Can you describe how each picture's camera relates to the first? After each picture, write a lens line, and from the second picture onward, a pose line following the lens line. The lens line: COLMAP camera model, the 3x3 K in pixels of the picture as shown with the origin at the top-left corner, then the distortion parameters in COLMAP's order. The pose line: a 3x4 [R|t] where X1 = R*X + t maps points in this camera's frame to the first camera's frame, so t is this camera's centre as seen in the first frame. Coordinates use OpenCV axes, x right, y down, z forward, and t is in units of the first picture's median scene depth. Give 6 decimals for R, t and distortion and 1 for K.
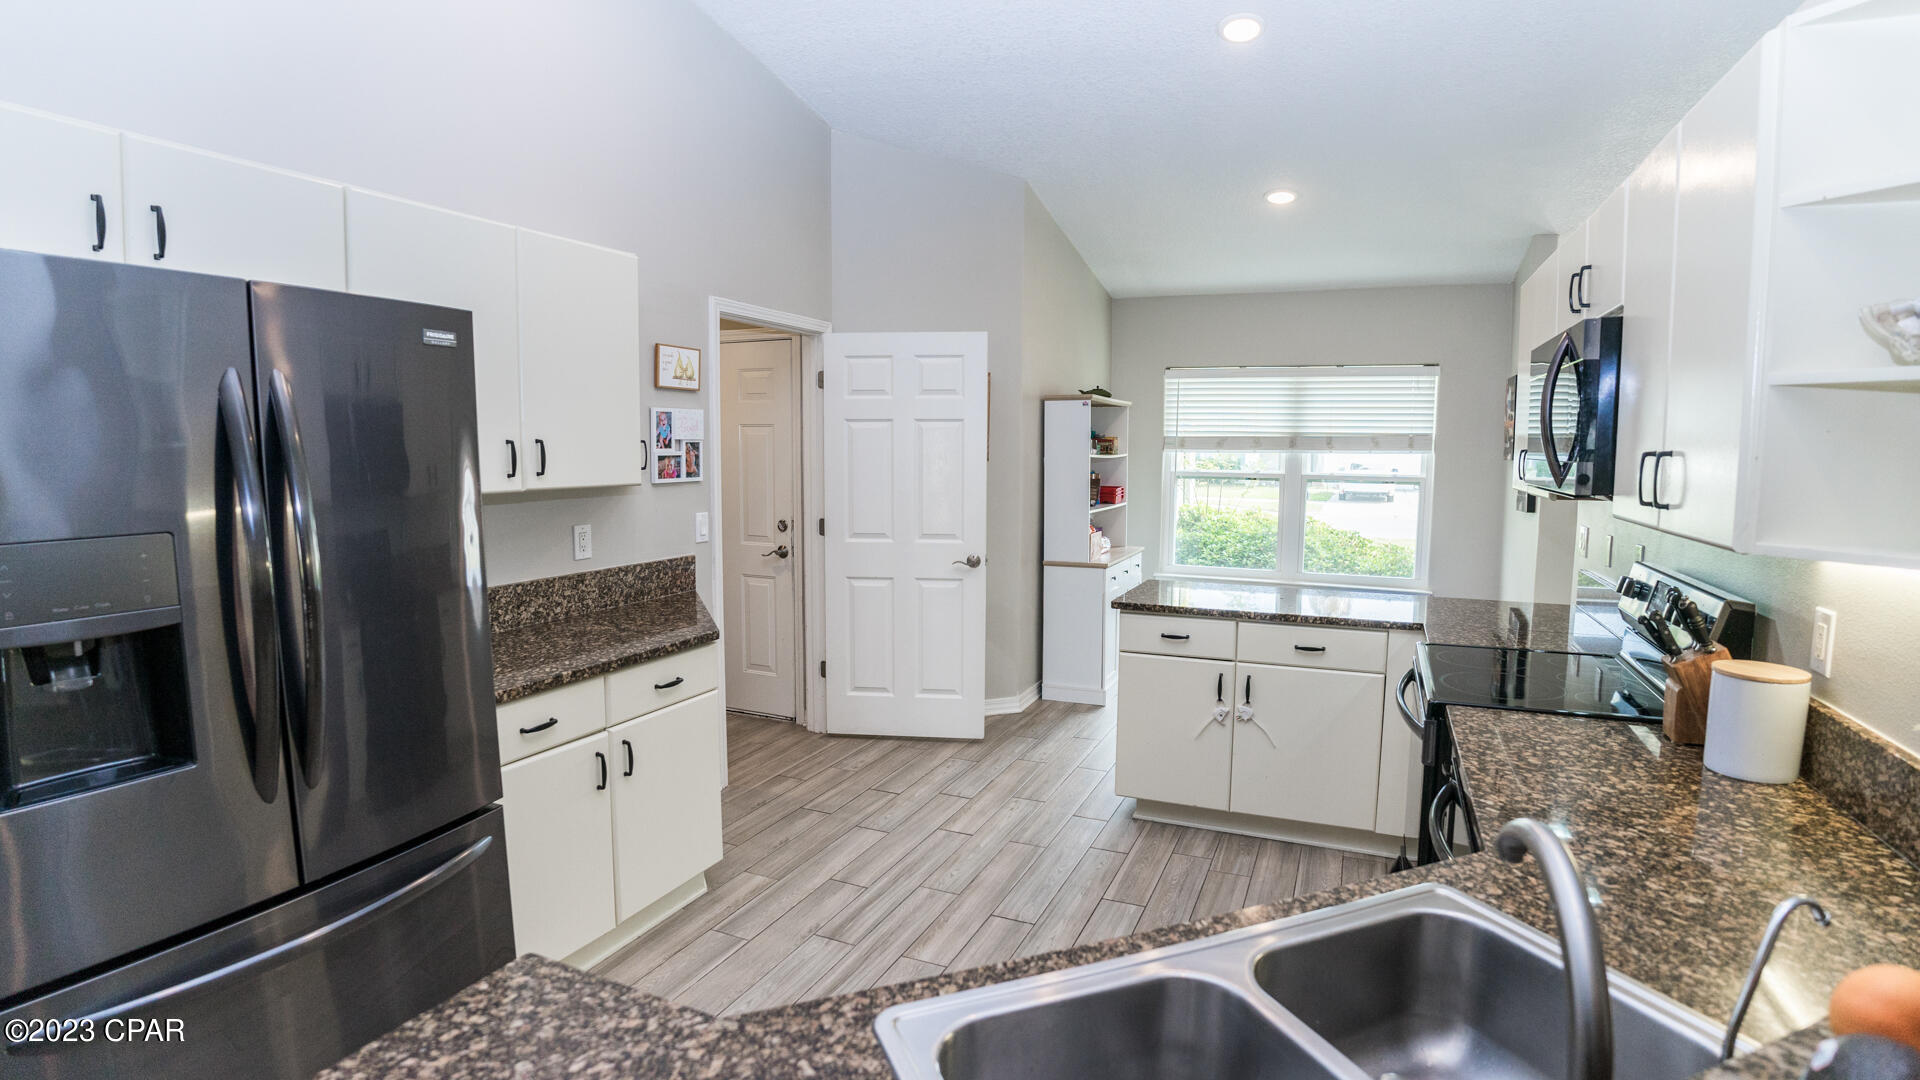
lens RADIAL K [[932.2, 0, 963.0], [0, 932.2, 540.7], [0, 0, 1]] dist [-0.082946, 0.019275]
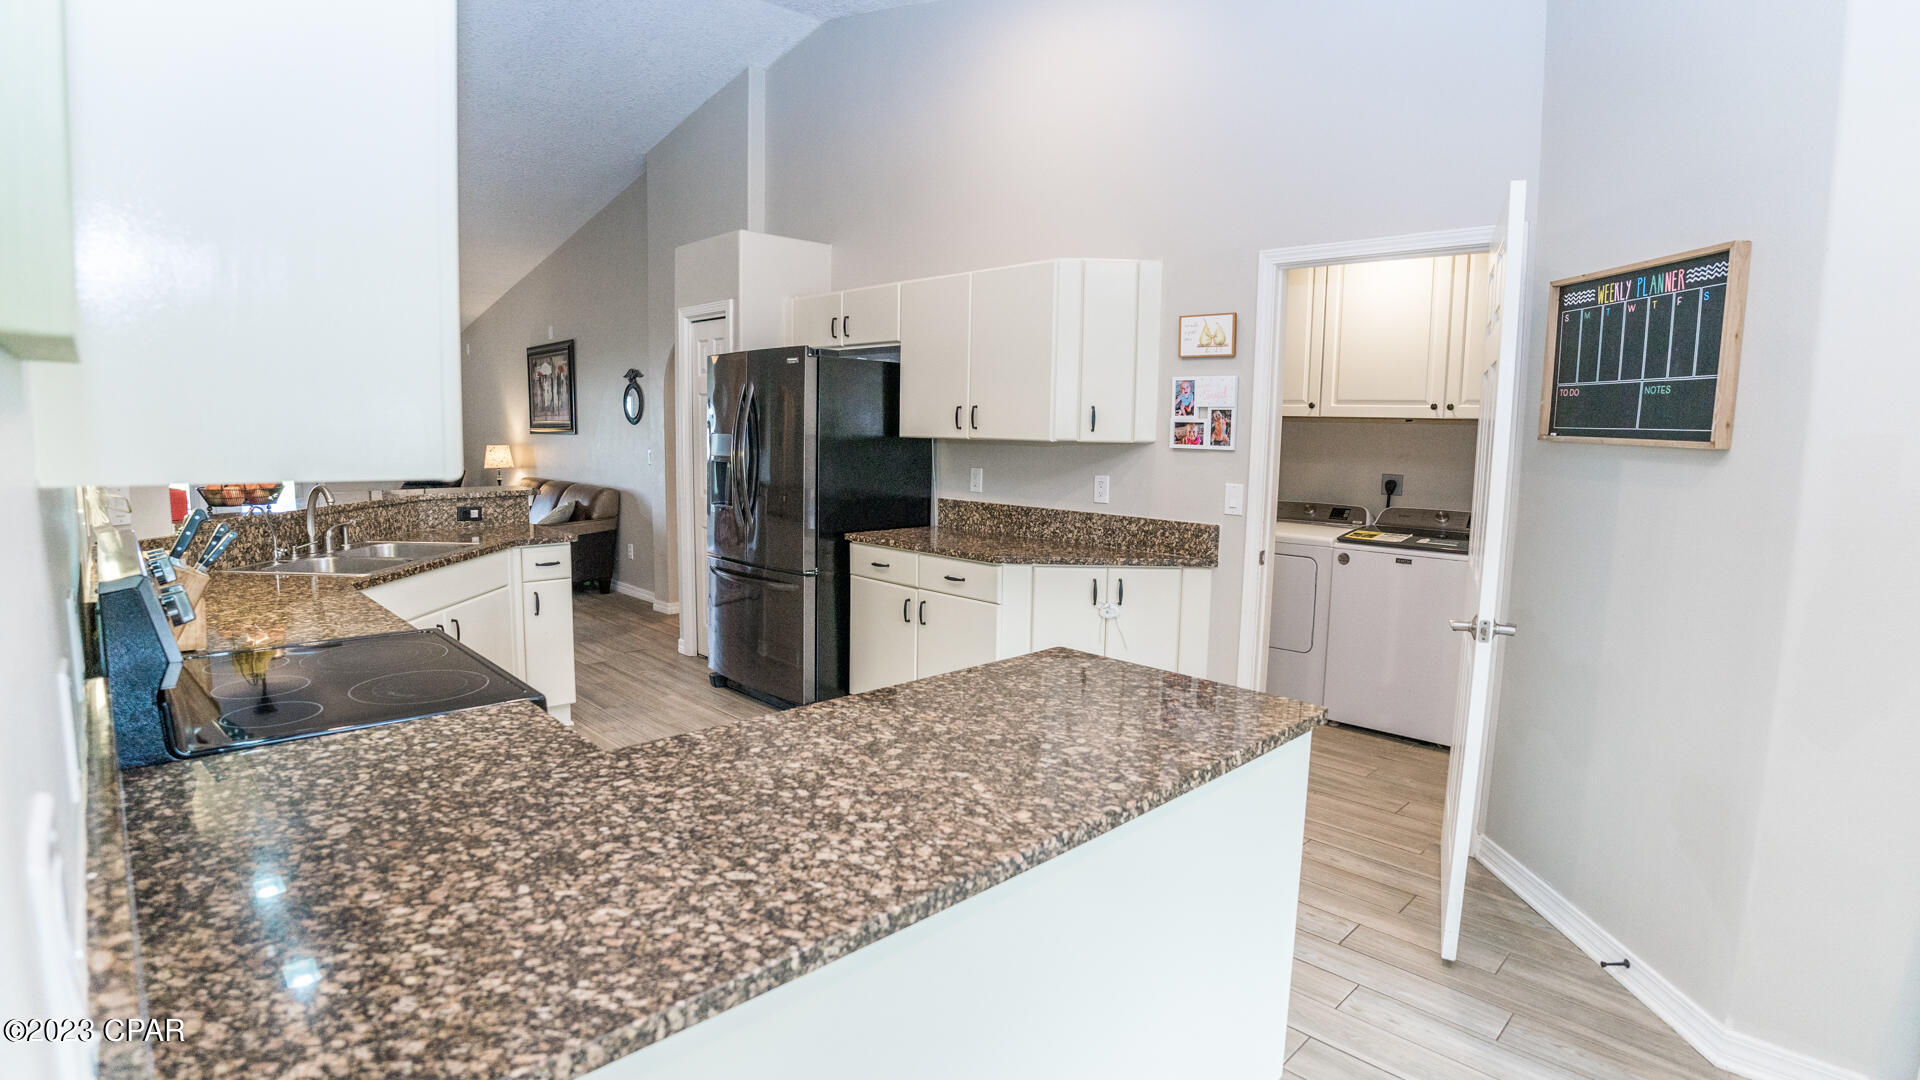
lens RADIAL K [[932.2, 0, 963.0], [0, 932.2, 540.7], [0, 0, 1]] dist [-0.082946, 0.019275]
pose [[-0.372498, 0.098914, -0.922747, 0.747766], [-0.115782, 0.981582, 0.151960, -0.090233], [0.920782, 0.163442, -0.354185, 1.154227]]
